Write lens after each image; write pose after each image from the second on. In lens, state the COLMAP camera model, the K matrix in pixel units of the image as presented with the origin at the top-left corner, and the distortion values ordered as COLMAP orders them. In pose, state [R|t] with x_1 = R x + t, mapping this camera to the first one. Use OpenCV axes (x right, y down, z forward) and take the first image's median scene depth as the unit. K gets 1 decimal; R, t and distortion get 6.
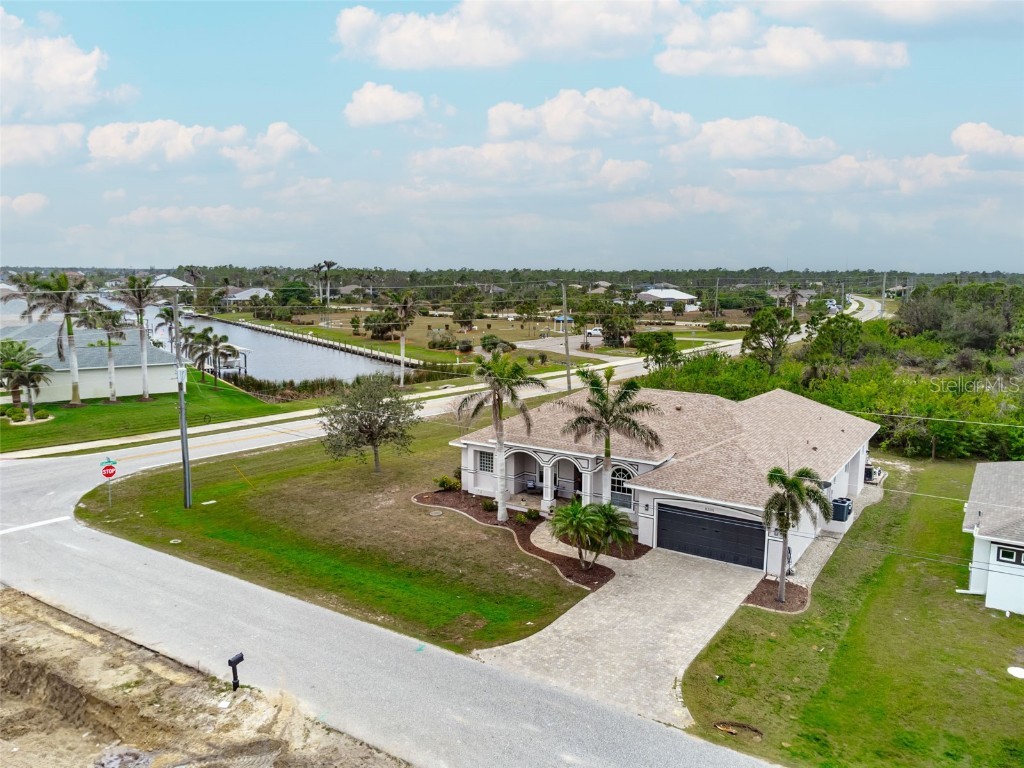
lens RADIAL K [[770.9, 0, 512.0], [0, 770.9, 384.0], [0, 0, 1]] dist [0.006530, -0.006516]
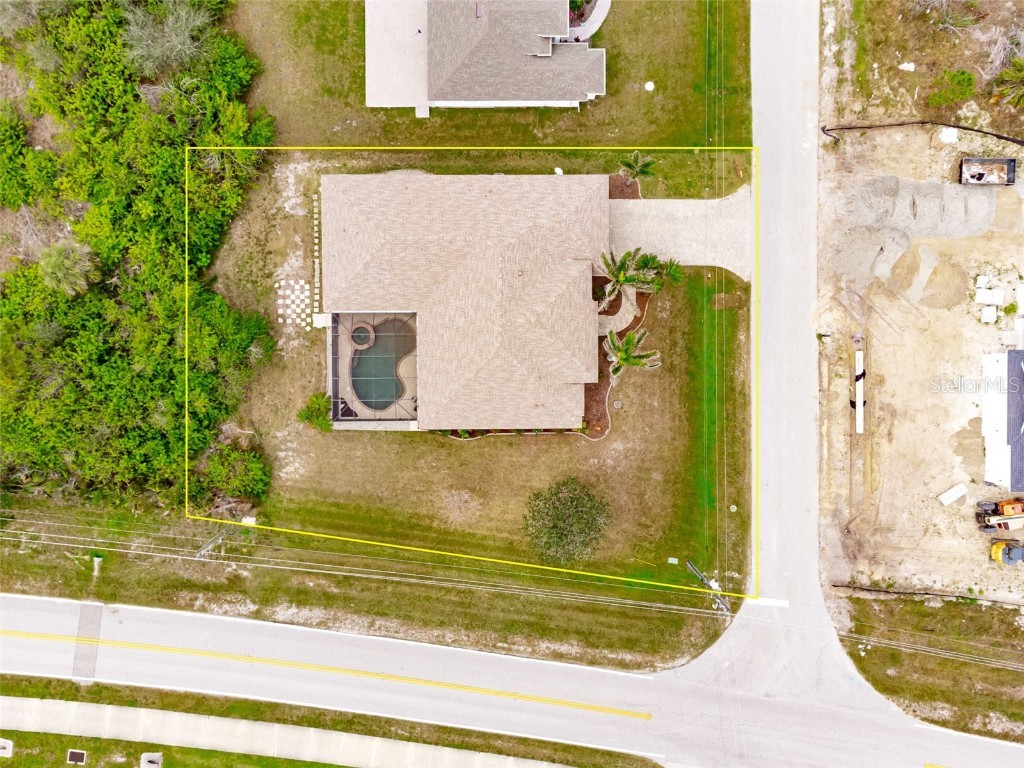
lens RADIAL K [[770.9, 0, 512.0], [0, 770.9, 384.0], [0, 0, 1]] dist [0.006530, -0.006516]
pose [[-0.550201, -0.834982, -0.009203, 0.072018], [0.117500, -0.088328, 0.989137, -1.486759], [-0.826724, 0.543143, 0.146708, 0.997667]]
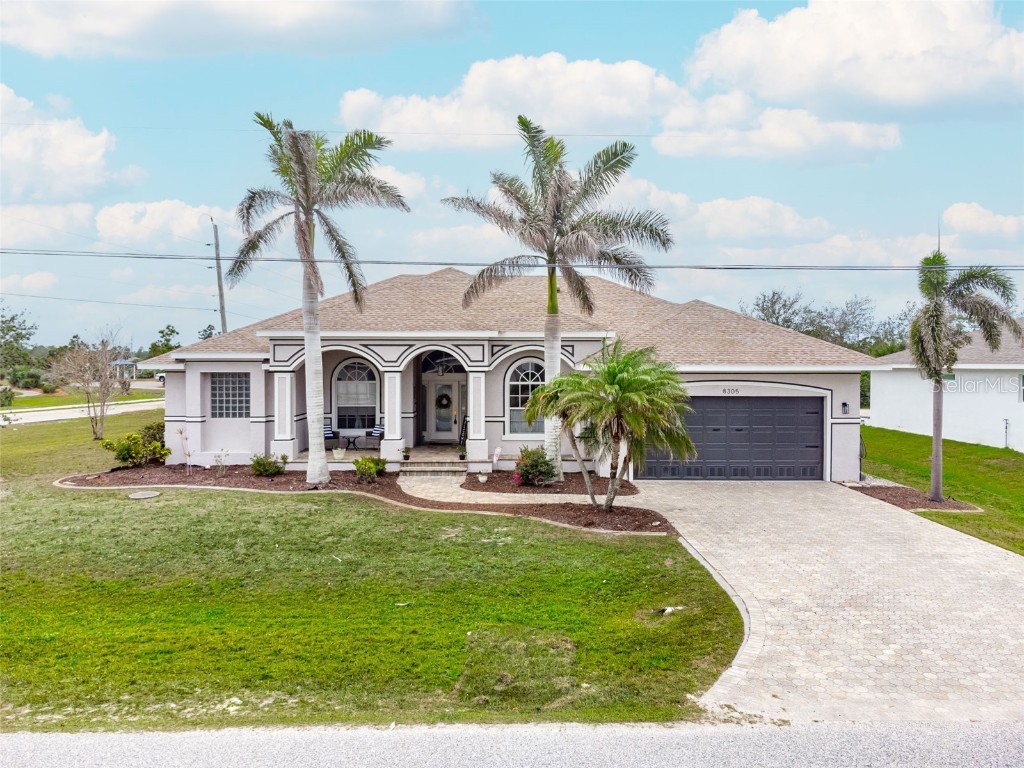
lens RADIAL K [[770.9, 0, 512.0], [0, 770.9, 384.0], [0, 0, 1]] dist [0.006530, -0.006516]
pose [[0.824011, -0.022511, 0.566126, -0.187340], [0.088142, 0.992138, -0.088842, 0.174601], [-0.559675, 0.123106, 0.819517, 0.554533]]
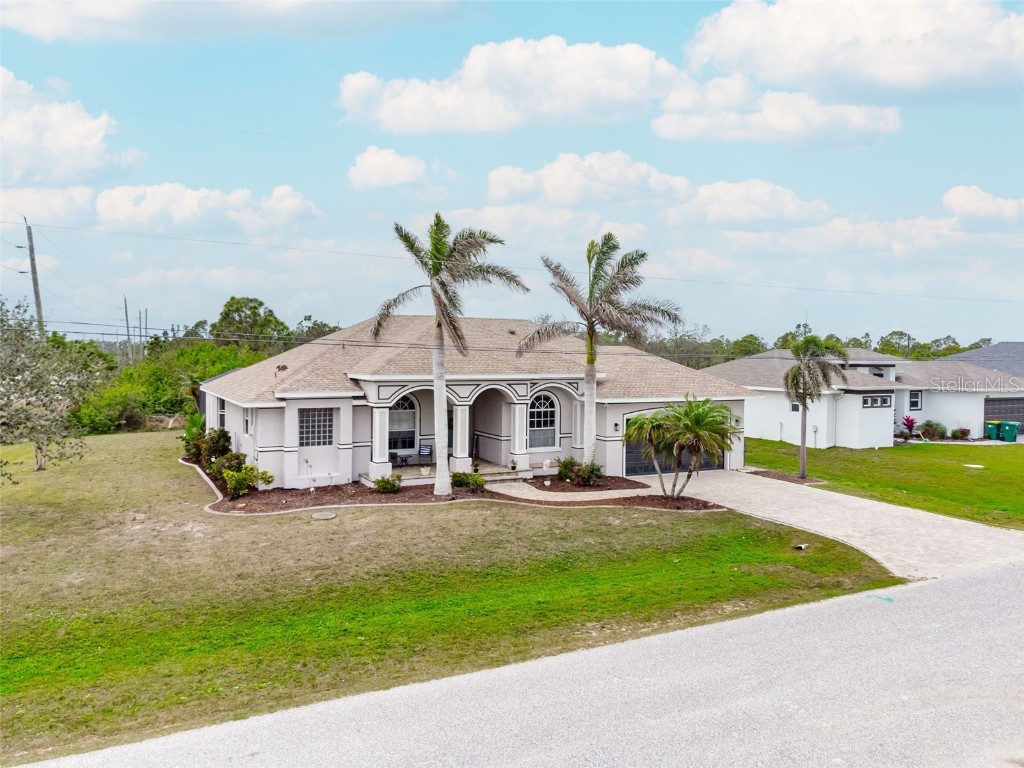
lens RADIAL K [[770.9, 0, 512.0], [0, 770.9, 384.0], [0, 0, 1]] dist [0.006530, -0.006516]
pose [[0.491345, -0.038755, 0.870103, -0.531835], [0.123143, 0.992065, -0.025350, 0.115246], [-0.862216, 0.119602, 0.492218, 0.658621]]
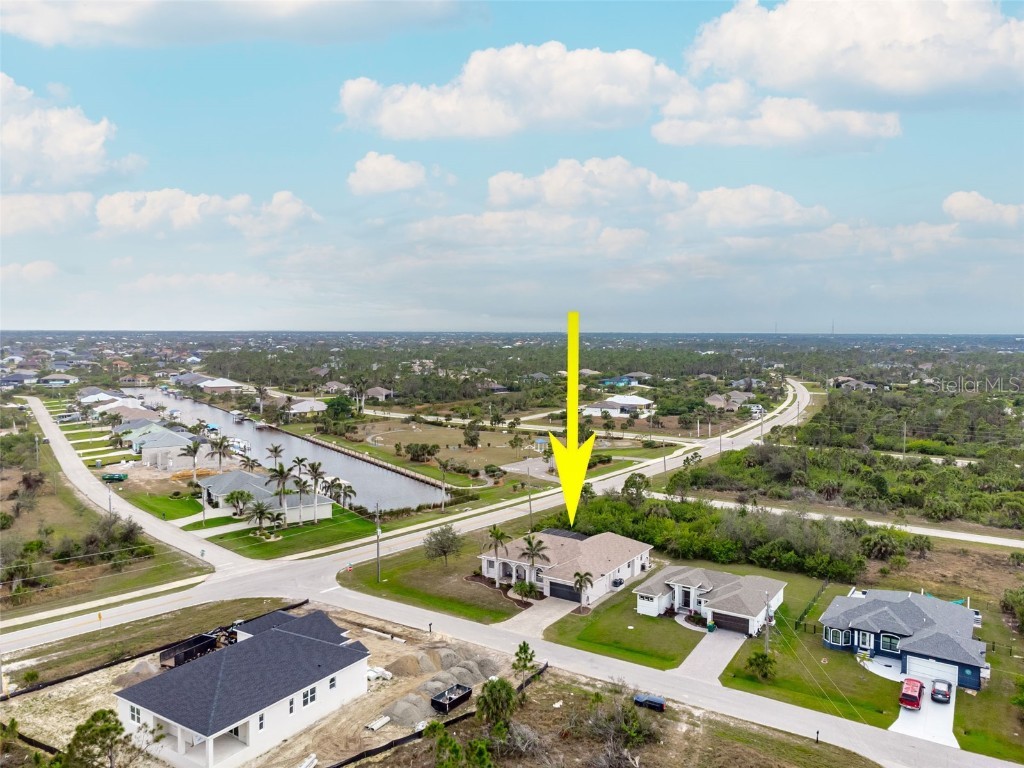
lens RADIAL K [[770.9, 0, 512.0], [0, 770.9, 384.0], [0, 0, 1]] dist [0.006530, -0.006516]
pose [[0.999989, -0.002901, 0.003709, 0.032521], [0.003168, 0.997252, -0.074013, -0.364285], [-0.003485, 0.074024, 0.997250, -1.913926]]
